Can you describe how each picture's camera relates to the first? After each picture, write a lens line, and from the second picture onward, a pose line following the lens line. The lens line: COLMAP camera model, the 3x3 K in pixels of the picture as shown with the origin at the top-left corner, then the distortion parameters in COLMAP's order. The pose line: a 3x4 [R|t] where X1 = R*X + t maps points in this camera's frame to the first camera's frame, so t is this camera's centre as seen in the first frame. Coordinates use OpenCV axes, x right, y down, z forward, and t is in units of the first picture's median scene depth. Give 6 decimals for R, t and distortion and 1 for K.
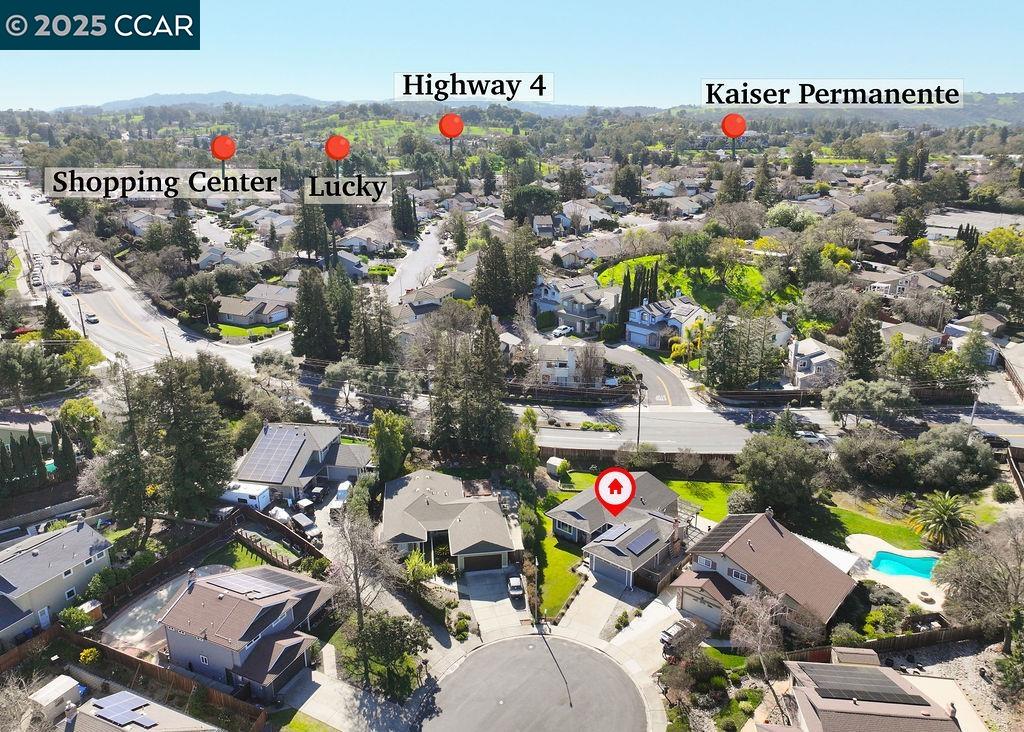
lens RADIAL K [[739.0, 0, 512.0], [0, 739.0, 366.0], [0, 0, 1]] dist [0.001048, 0.000521]
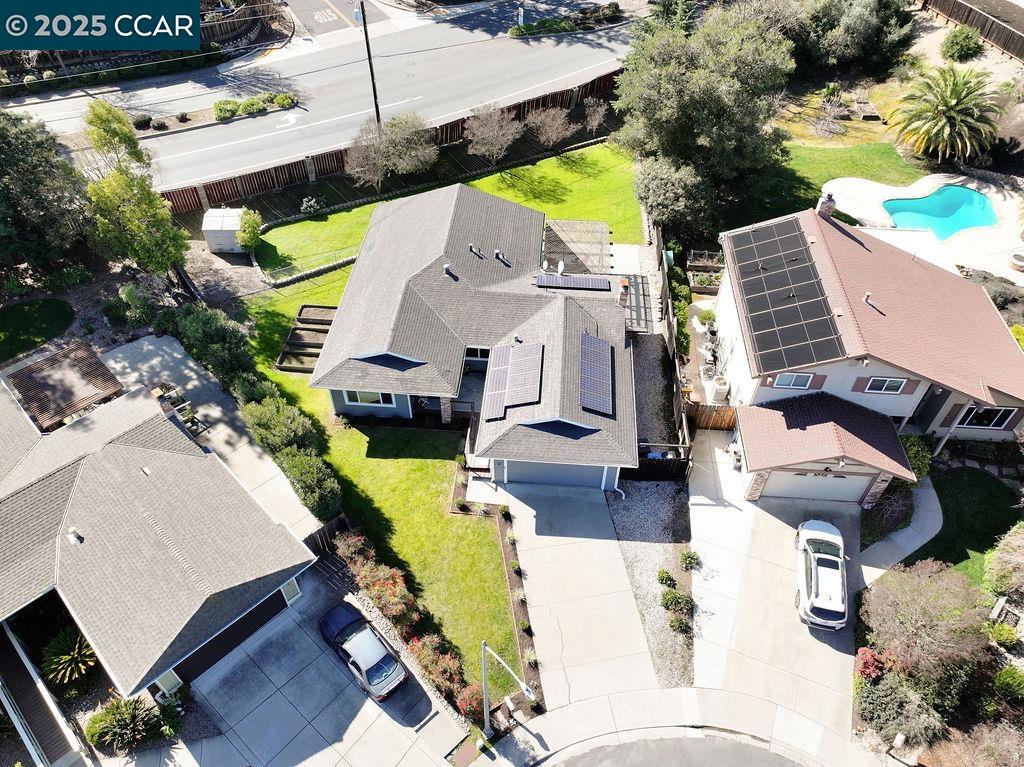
lens RADIAL K [[702.8, 0, 512.0], [0, 702.8, 383.5], [0, 0, 1]] dist [0.006760, 0.005341]
pose [[0.790784, -0.431922, 0.433711, -0.024265], [0.169116, 0.835158, 0.523365, 0.029828], [-0.588270, -0.340521, 0.733474, 0.640825]]
